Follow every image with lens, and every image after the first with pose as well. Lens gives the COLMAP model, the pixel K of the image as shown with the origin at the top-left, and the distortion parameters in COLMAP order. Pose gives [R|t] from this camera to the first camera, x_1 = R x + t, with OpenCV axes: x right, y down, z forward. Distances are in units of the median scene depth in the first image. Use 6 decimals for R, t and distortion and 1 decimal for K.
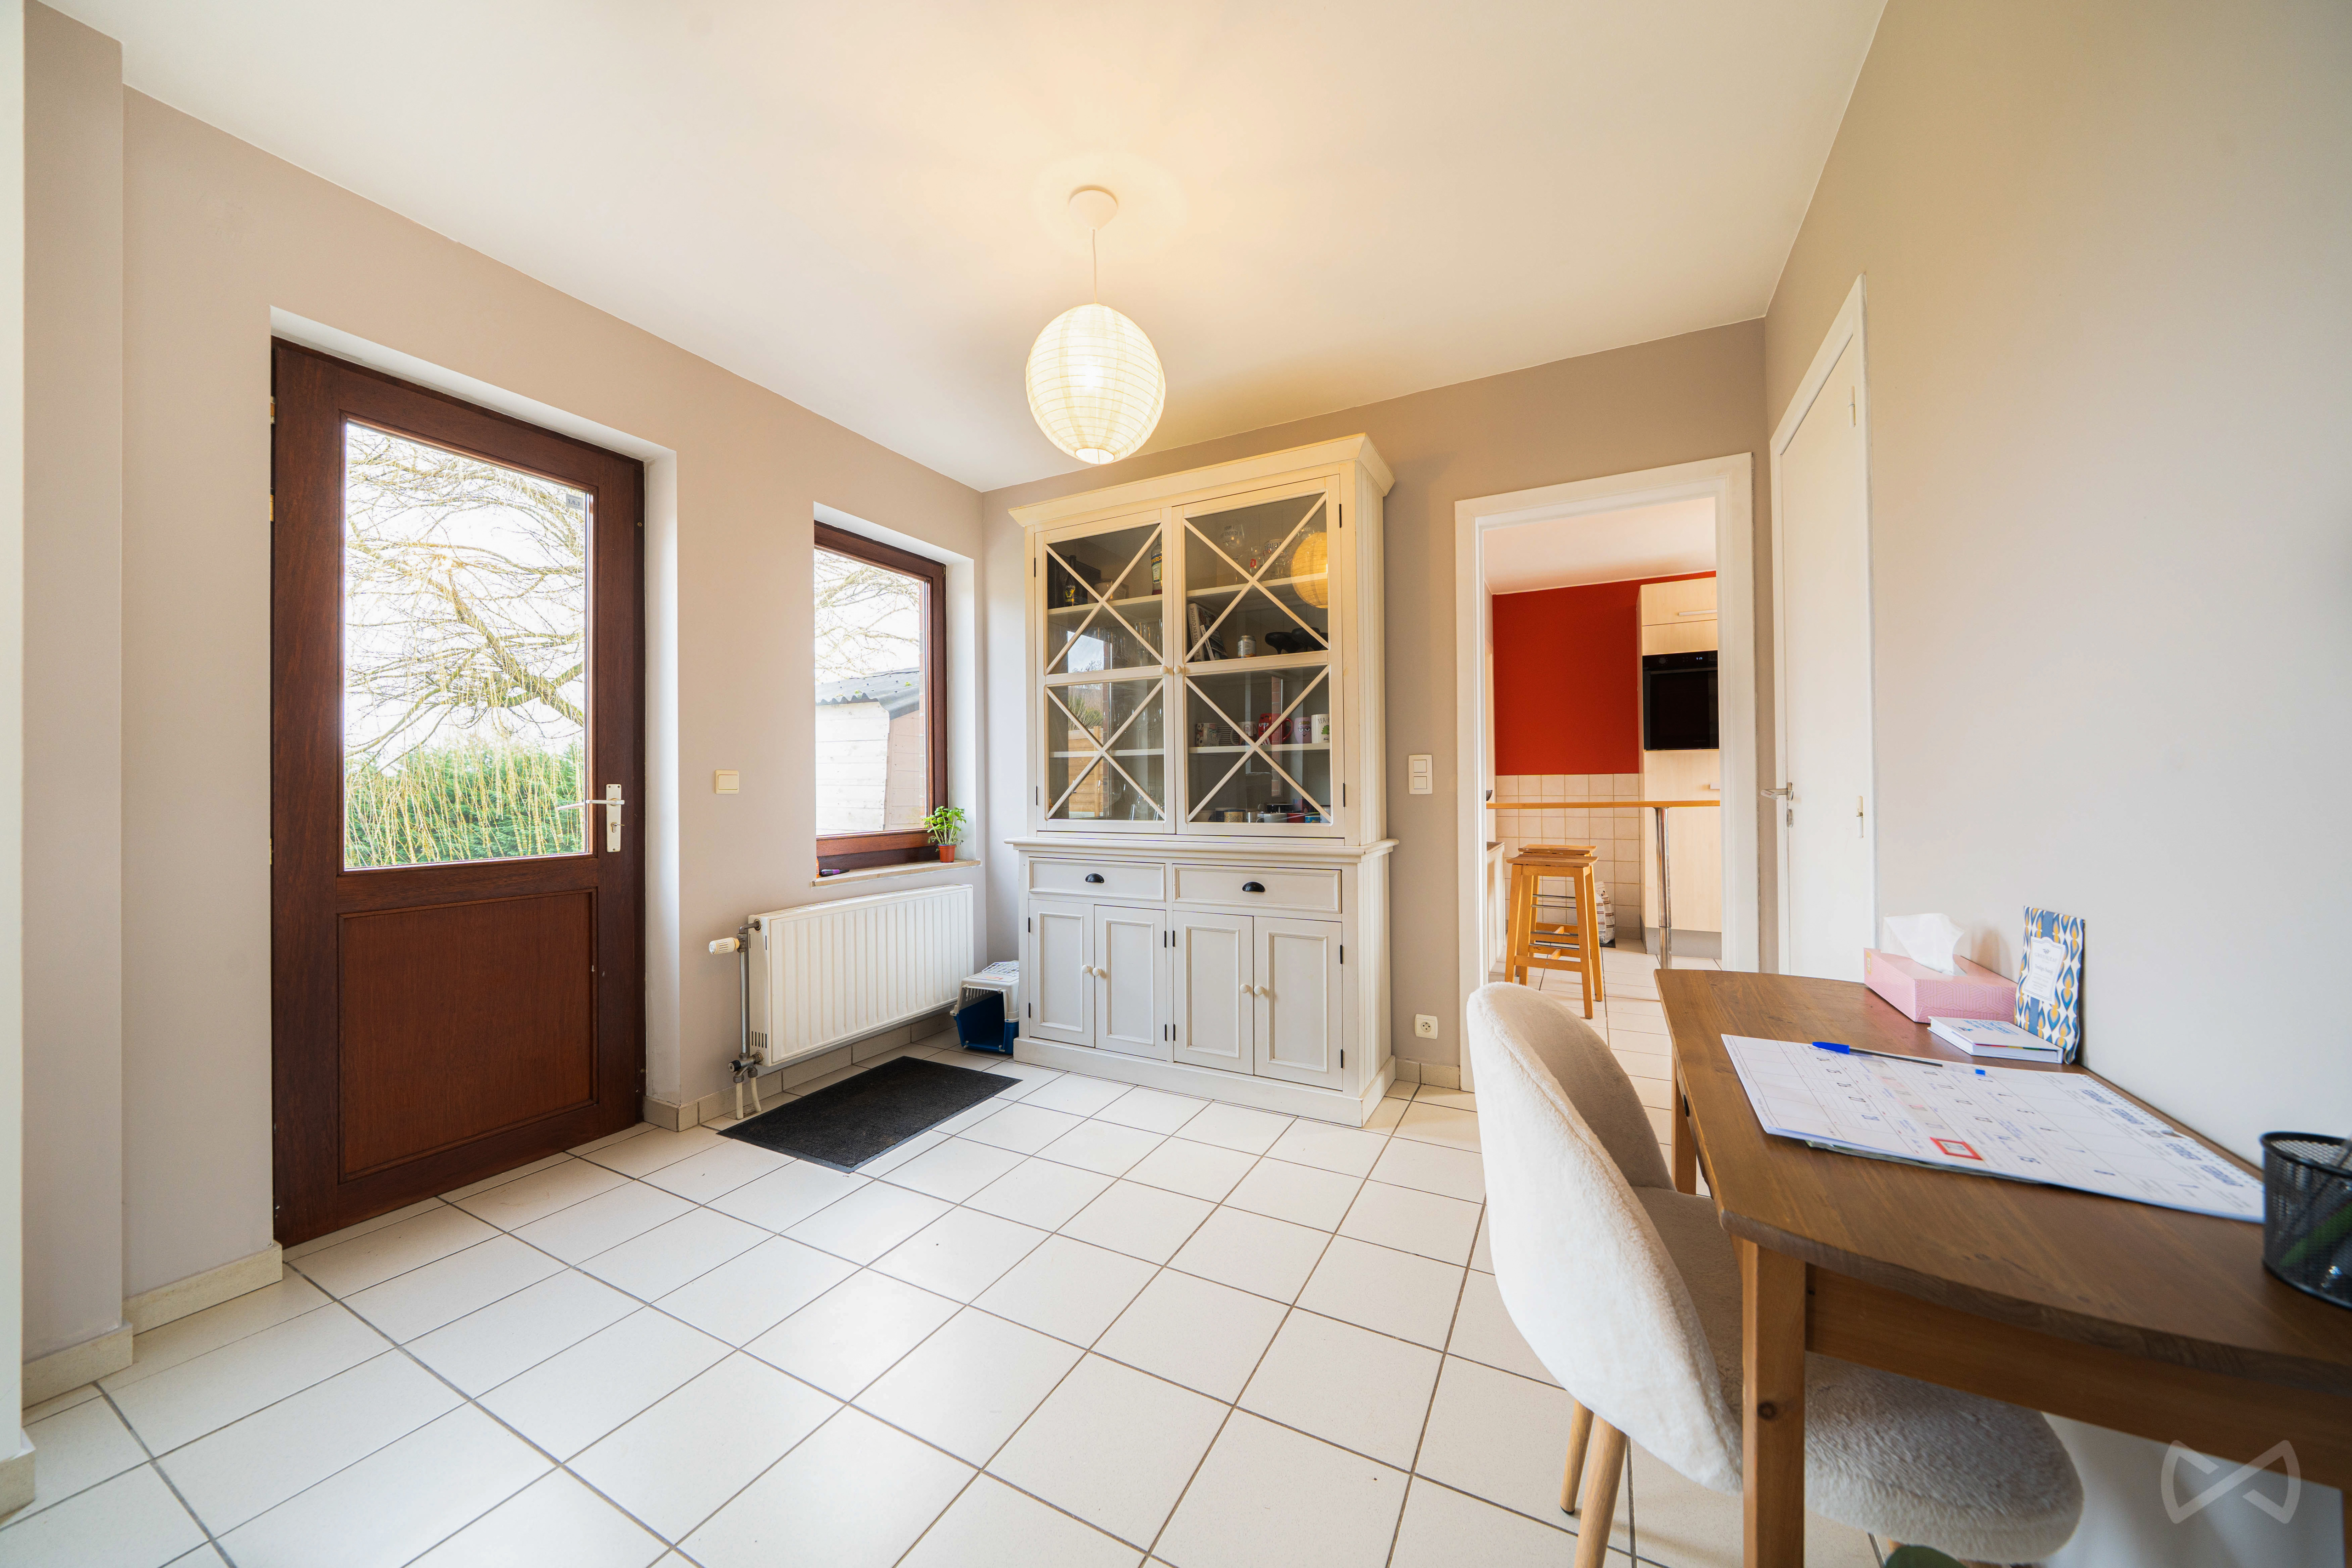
lens RADIAL K [[797.8, 0, 1172.6], [0, 797.8, 780.0], [0, 0, 1]] dist [-0.007539, -0.000500]
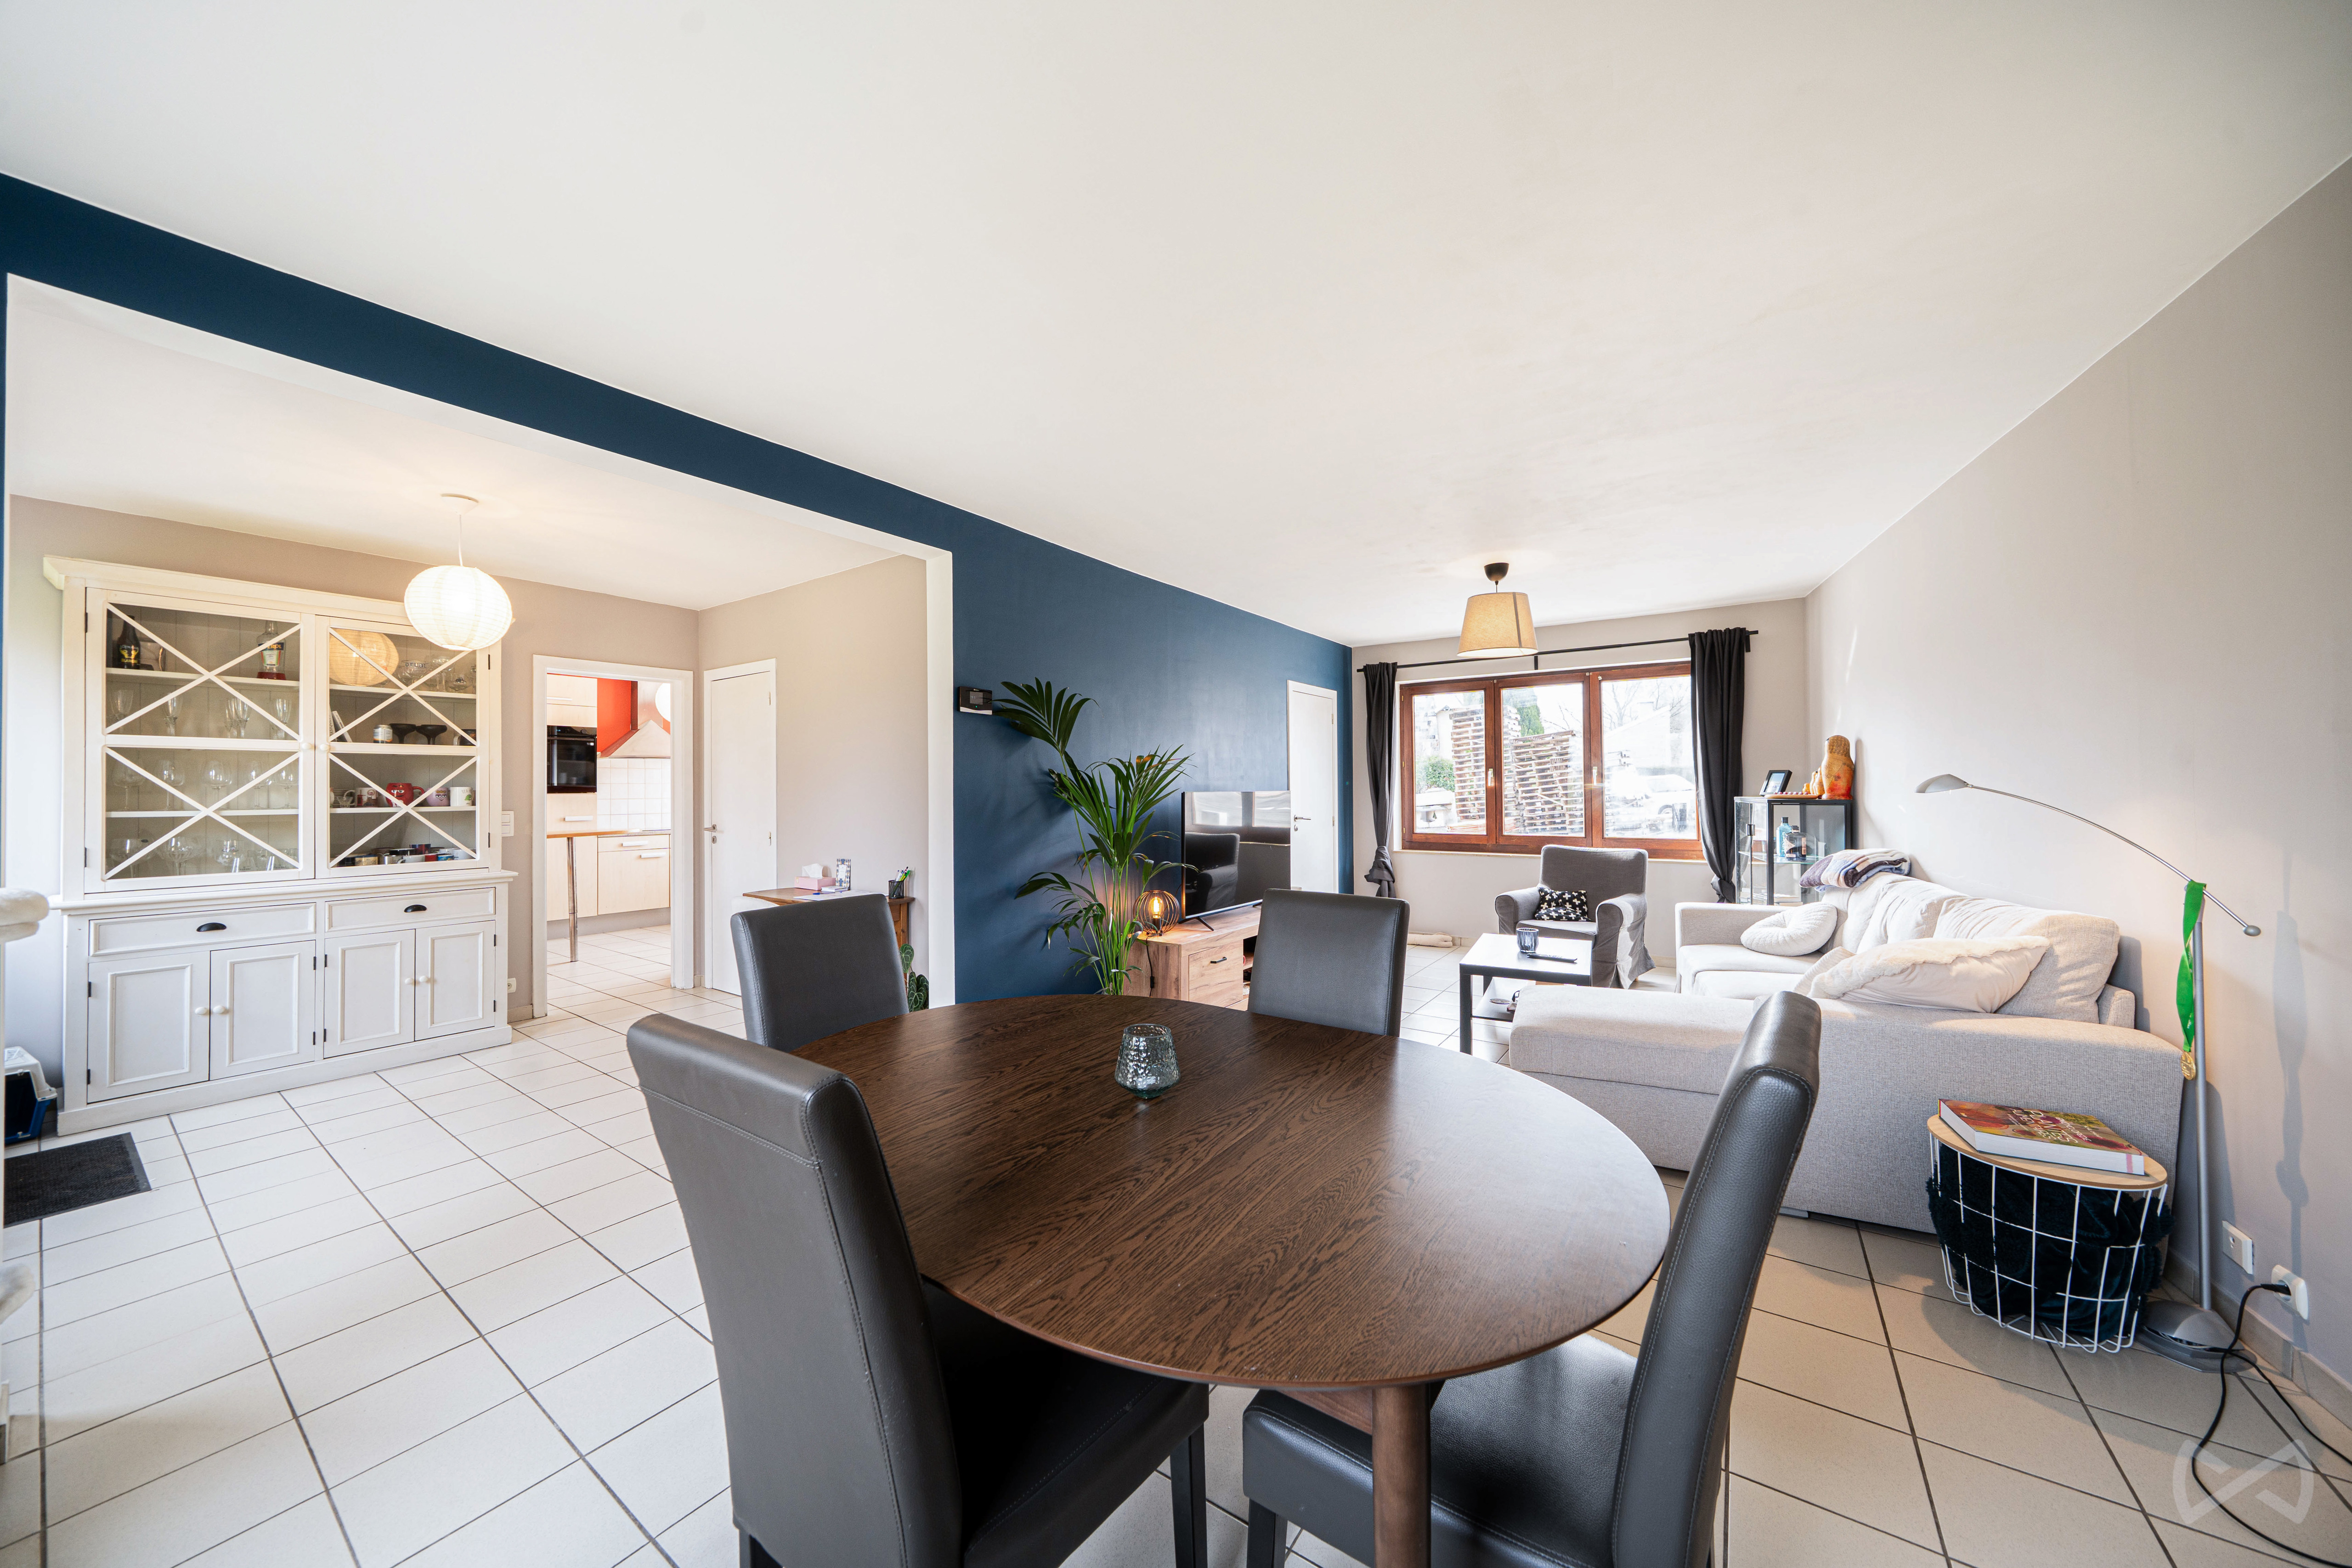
lens RADIAL K [[797.7, 0, 1170.8], [0, 797.7, 780.9], [0, 0, 1]] dist [-0.007539, -0.000500]
pose [[0.127990, 0.020554, 0.991562, -1.058841], [-0.000617, 0.999787, -0.020645, -0.060756], [-0.991775, 0.002031, 0.127975, -0.481031]]
